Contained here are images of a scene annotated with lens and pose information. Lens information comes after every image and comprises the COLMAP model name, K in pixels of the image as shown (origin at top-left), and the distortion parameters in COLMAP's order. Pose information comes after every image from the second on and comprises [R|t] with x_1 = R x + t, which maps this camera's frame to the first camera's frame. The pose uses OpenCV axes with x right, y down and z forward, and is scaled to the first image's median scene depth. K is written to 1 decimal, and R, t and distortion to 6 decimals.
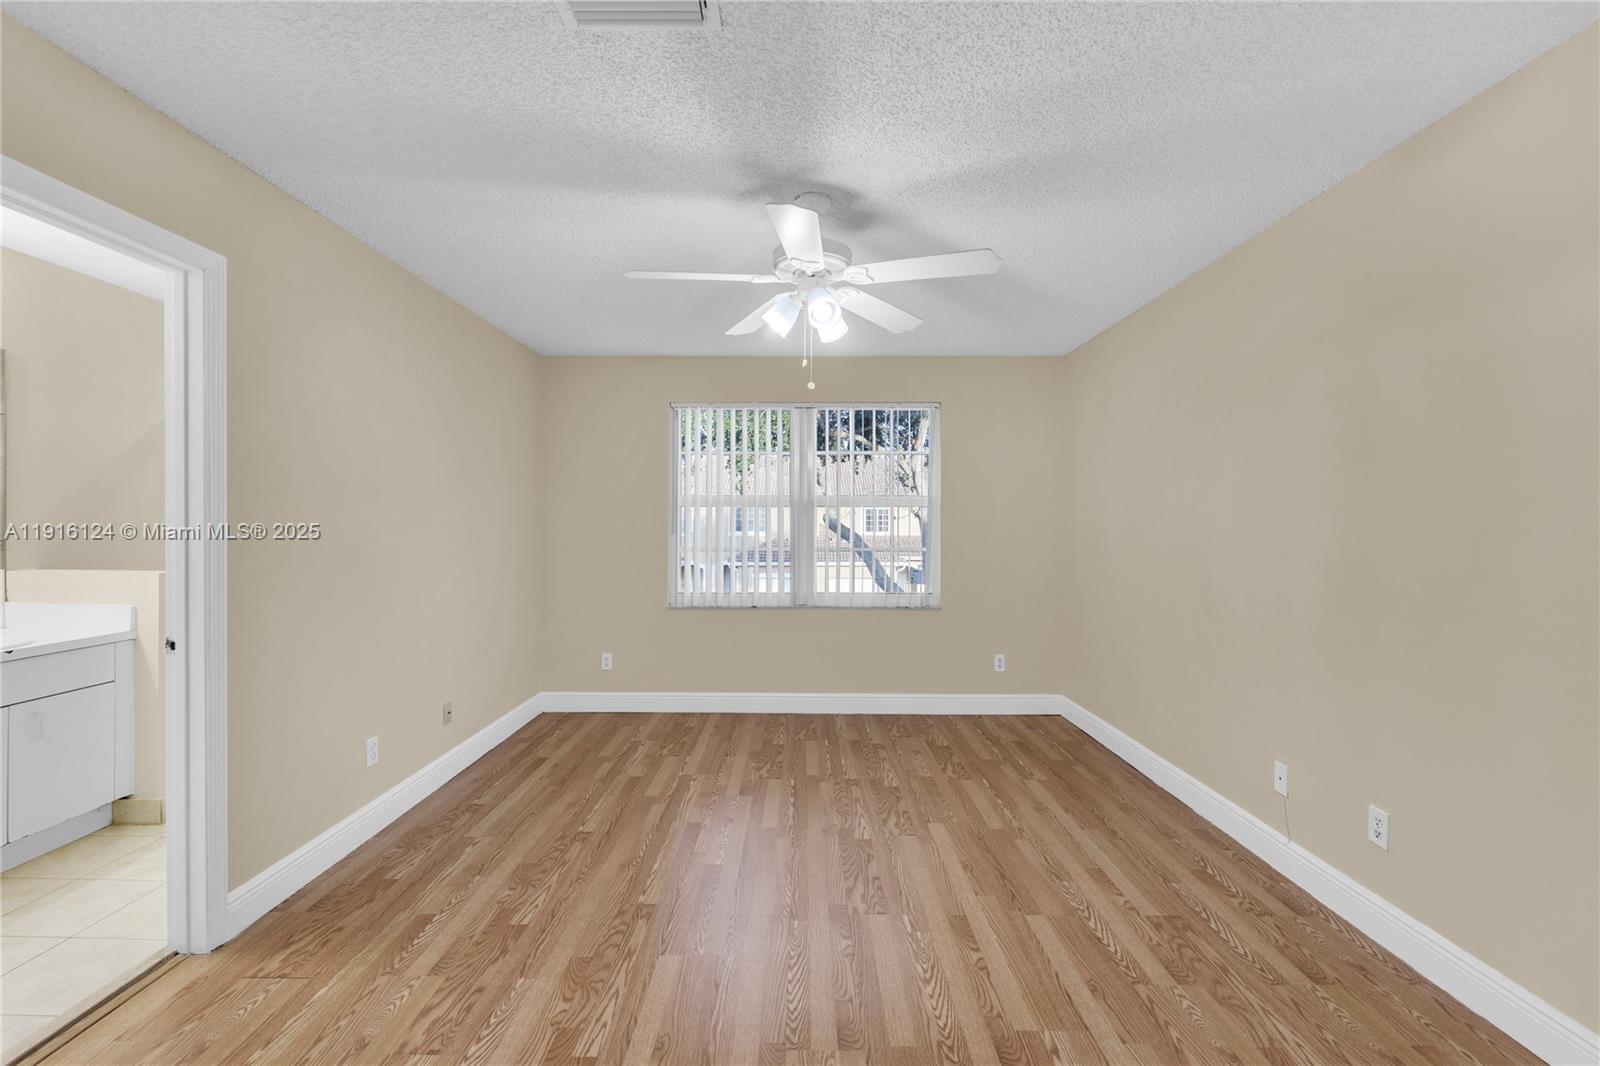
lens RADIAL K [[691.5, 0, 799.9], [0, 691.5, 528.1], [0, 0, 1]] dist [0.001380, -0.000396]
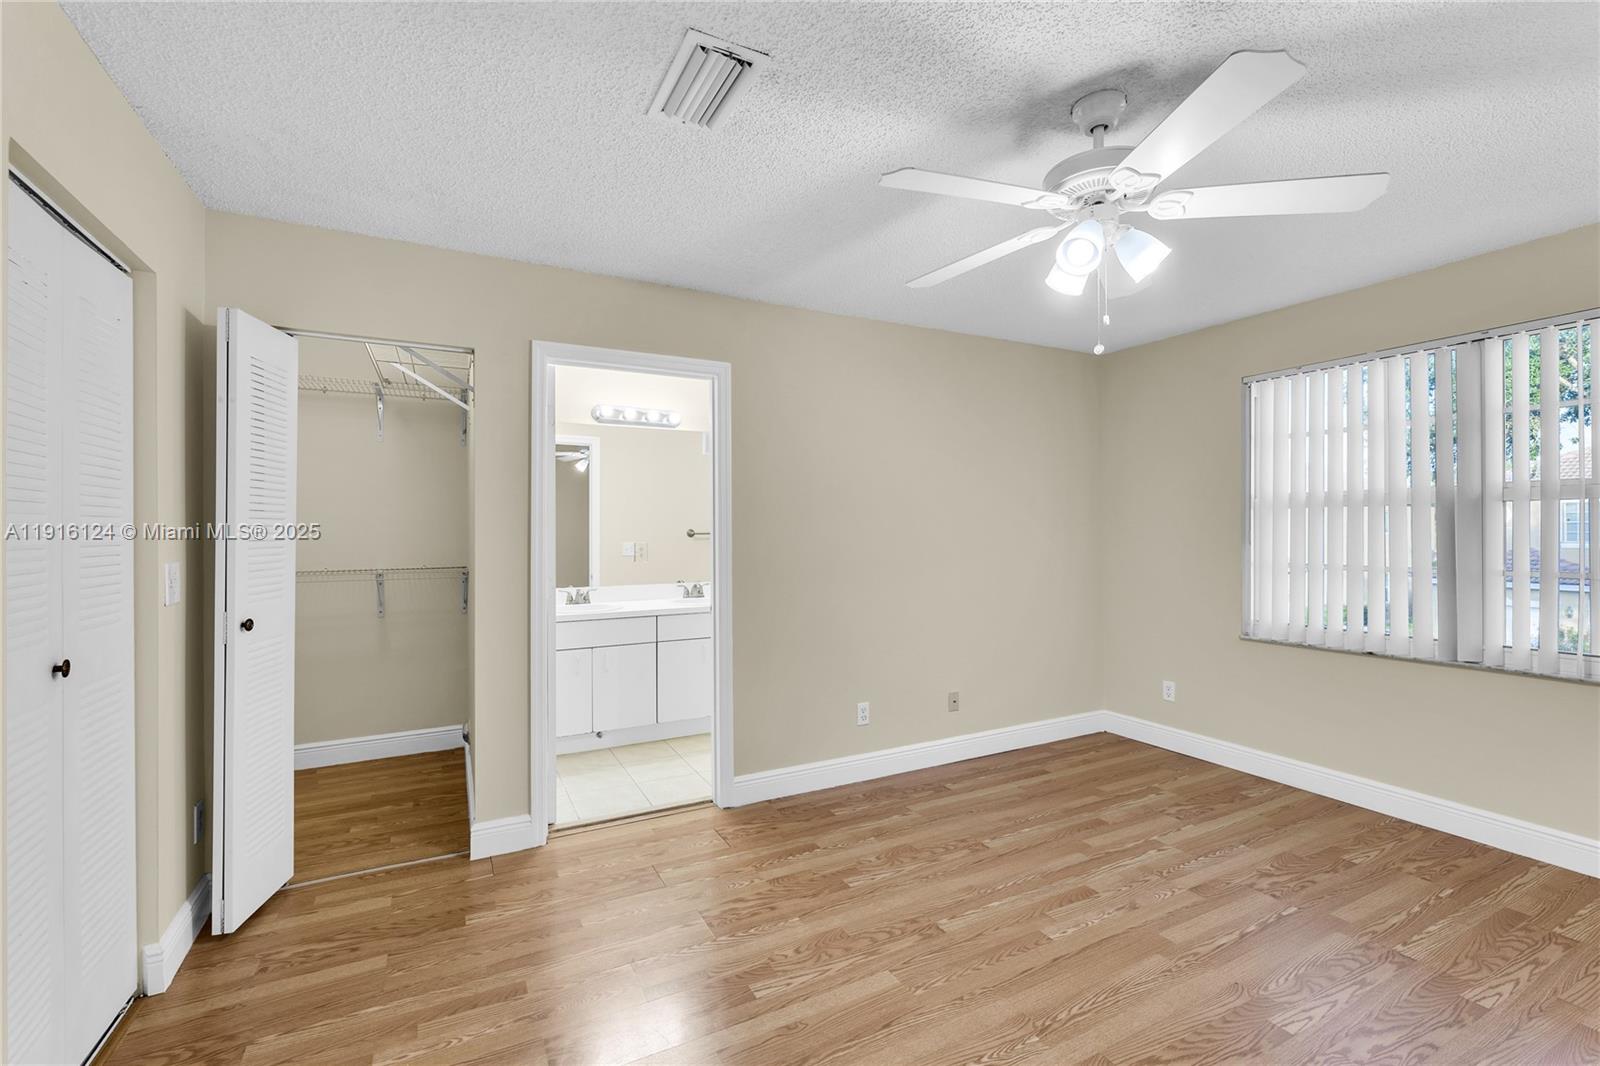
lens RADIAL K [[691.5, 0, 798.3], [0, 691.5, 529.6], [0, 0, 1]] dist [0.001380, -0.000396]
pose [[0.464643, -0.007357, -0.885468, 0.521769], [0.001311, 0.999970, -0.007621, -0.005703], [0.885497, 0.002381, 0.464638, 0.356803]]
